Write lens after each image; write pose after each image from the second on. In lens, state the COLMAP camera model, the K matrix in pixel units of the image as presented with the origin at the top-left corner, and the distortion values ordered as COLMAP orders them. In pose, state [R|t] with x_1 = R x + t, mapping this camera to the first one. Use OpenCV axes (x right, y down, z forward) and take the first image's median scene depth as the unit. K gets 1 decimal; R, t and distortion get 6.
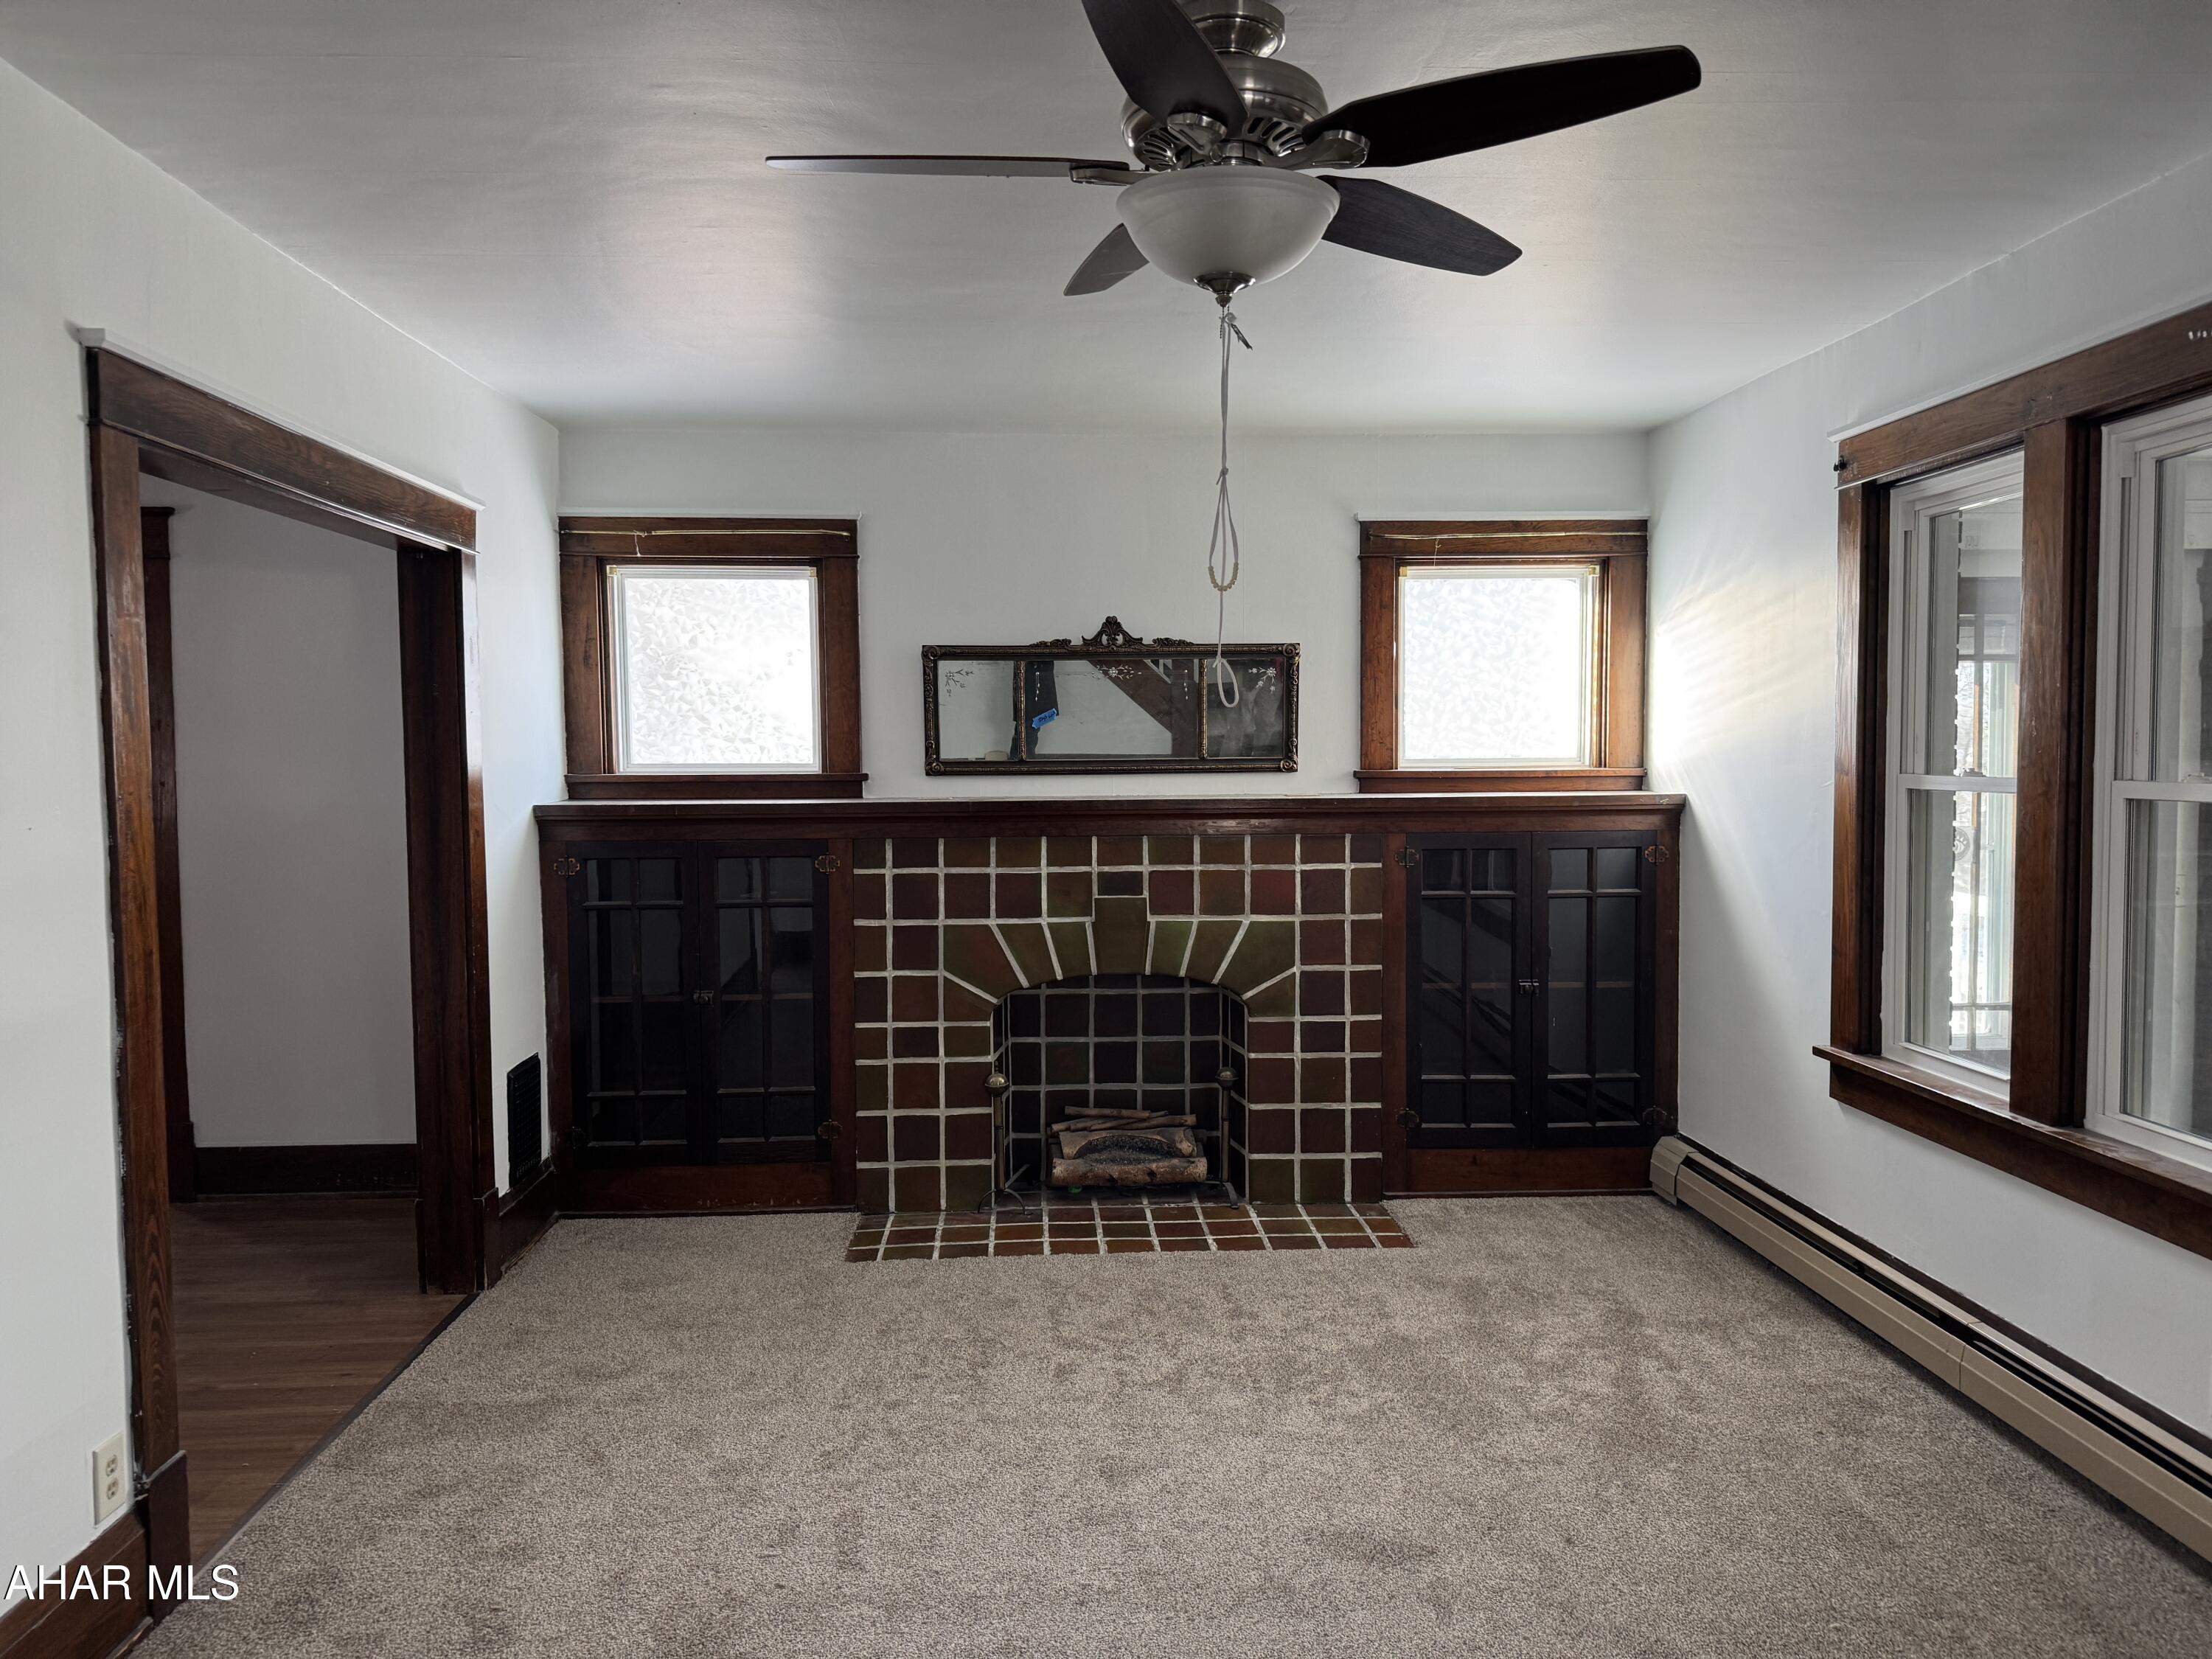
lens RADIAL K [[1542.3, 0, 1105.6], [0, 1542.3, 821.4], [0, 0, 1]] dist [0.034334, -0.002349]
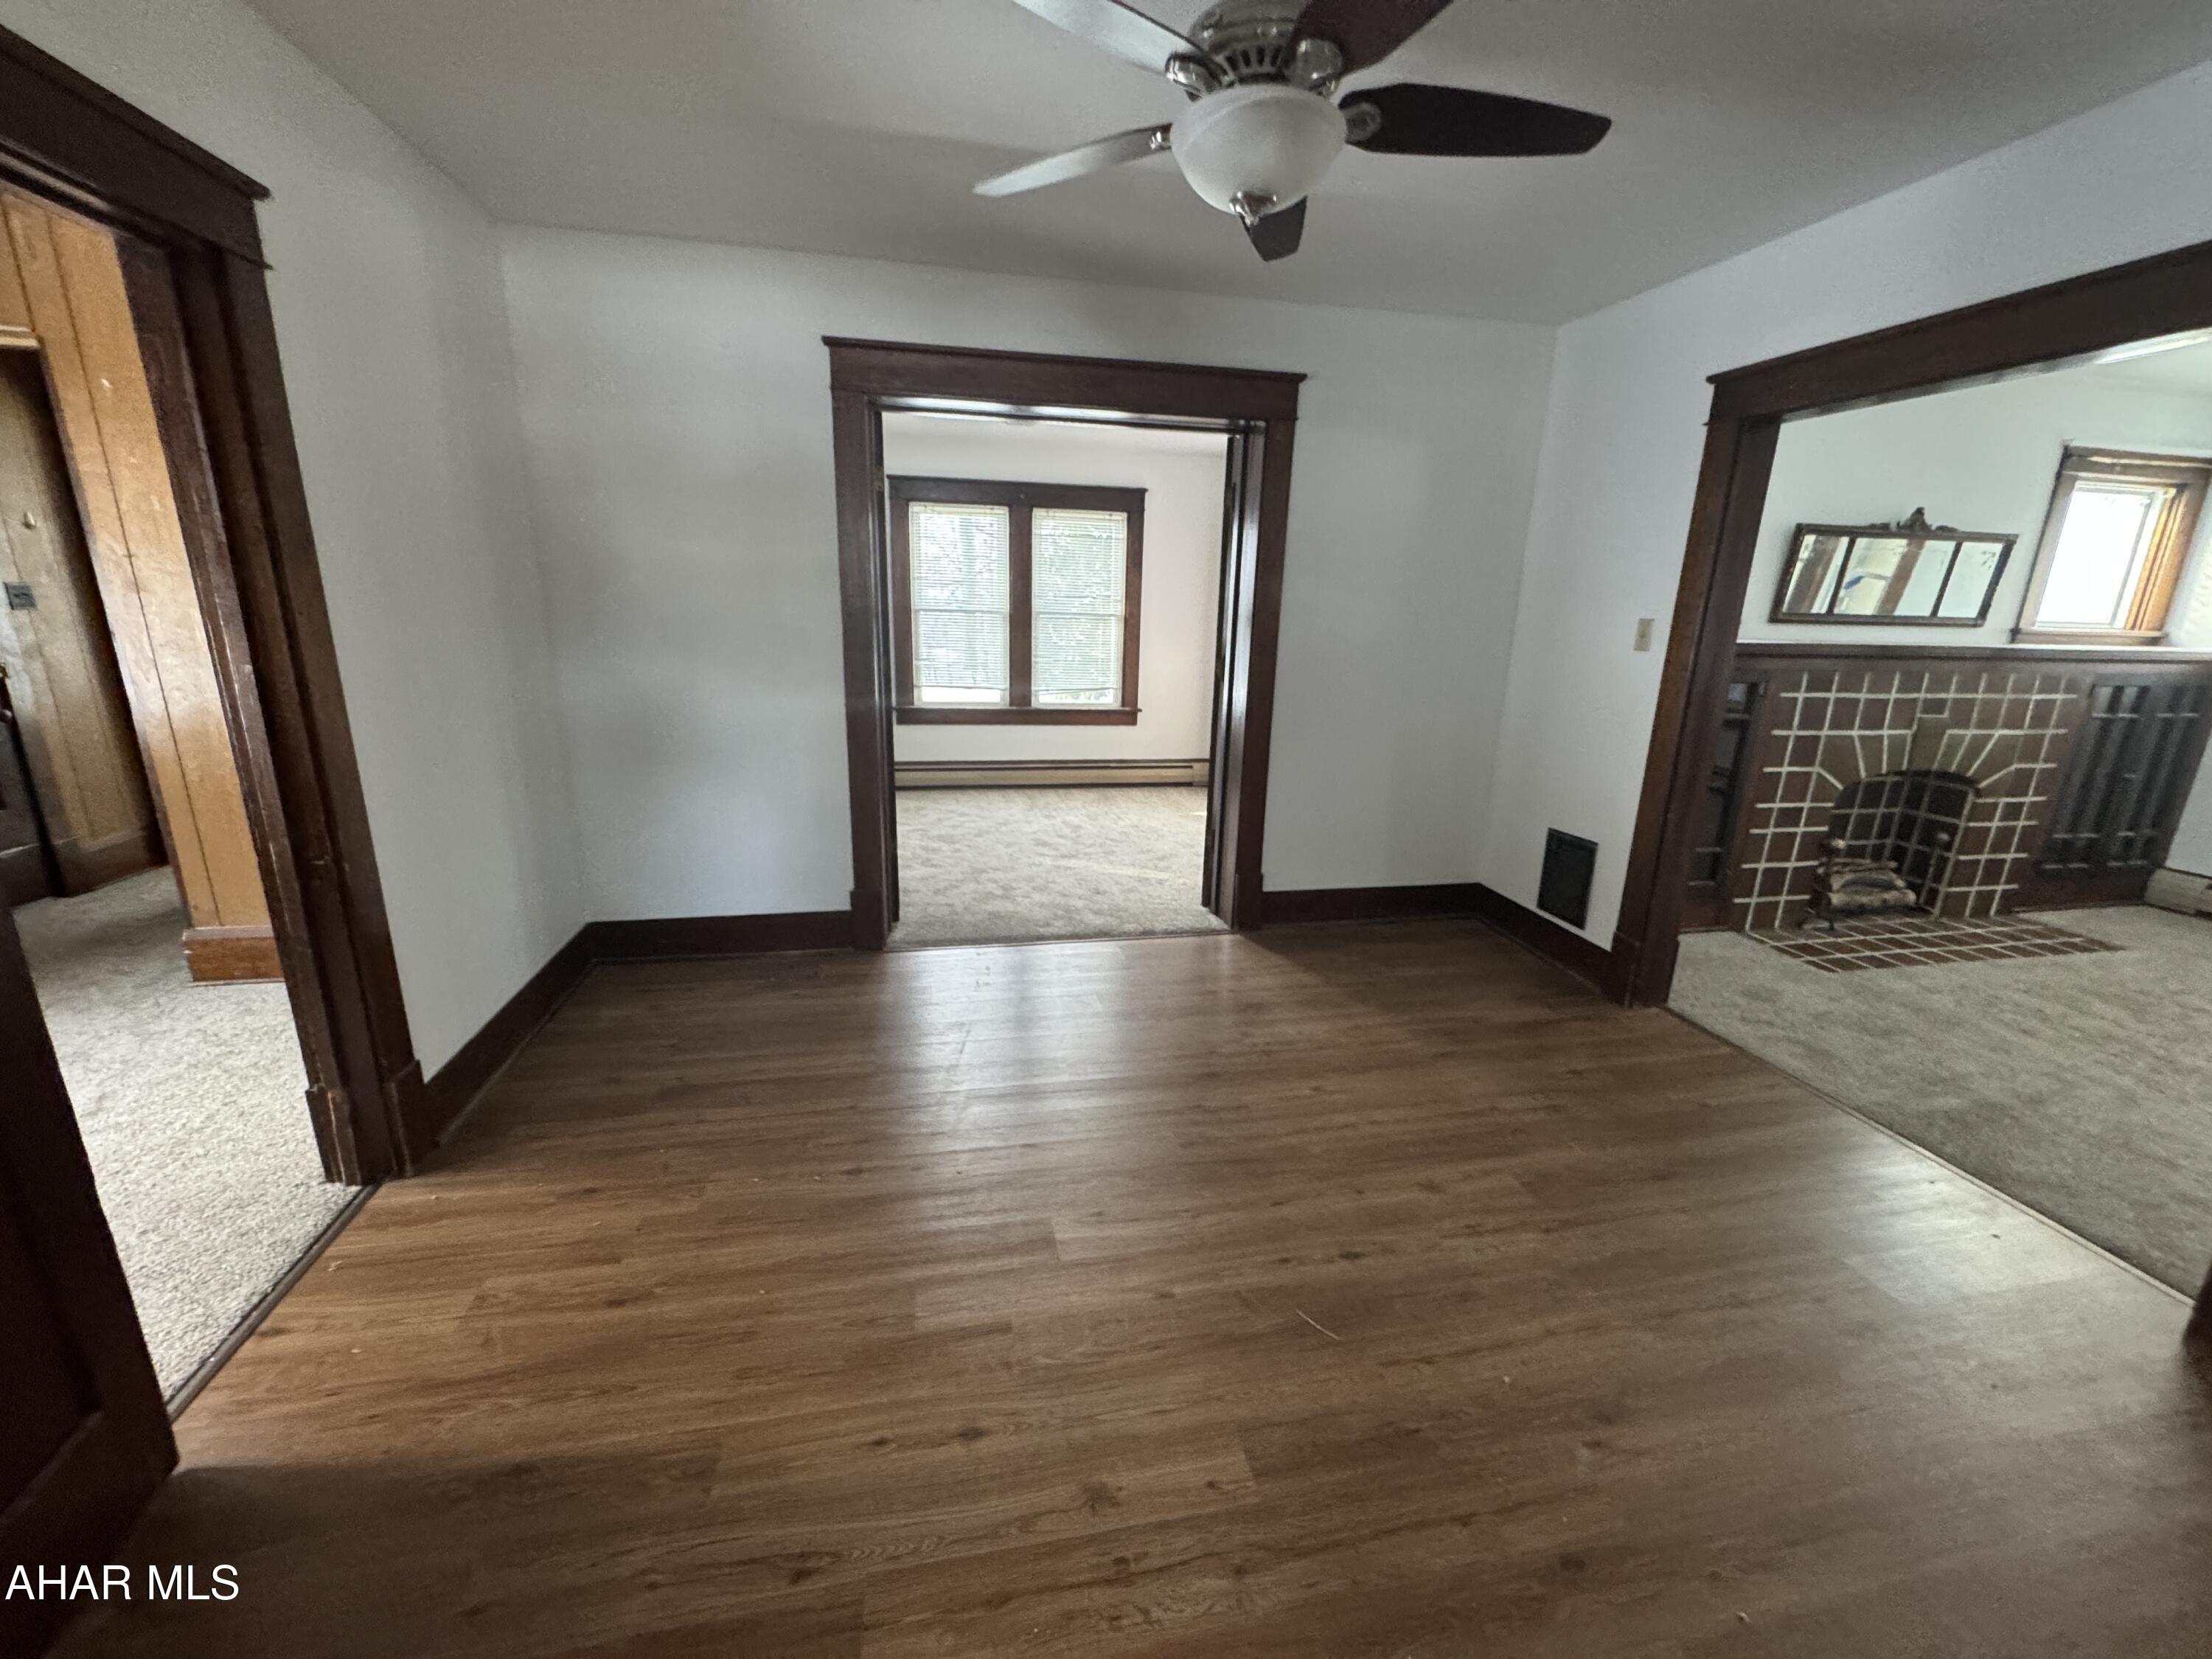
lens RADIAL K [[883.3, 0, 1102.6], [0, 883.3, 837.8], [0, 0, 1]] dist [-0.003999, -0.000536]
pose [[0.988689, -0.008338, 0.149750, -0.863006], [-0.024283, 0.976380, 0.214689, 0.003088], [-0.148003, -0.215898, 0.965134, 0.306621]]
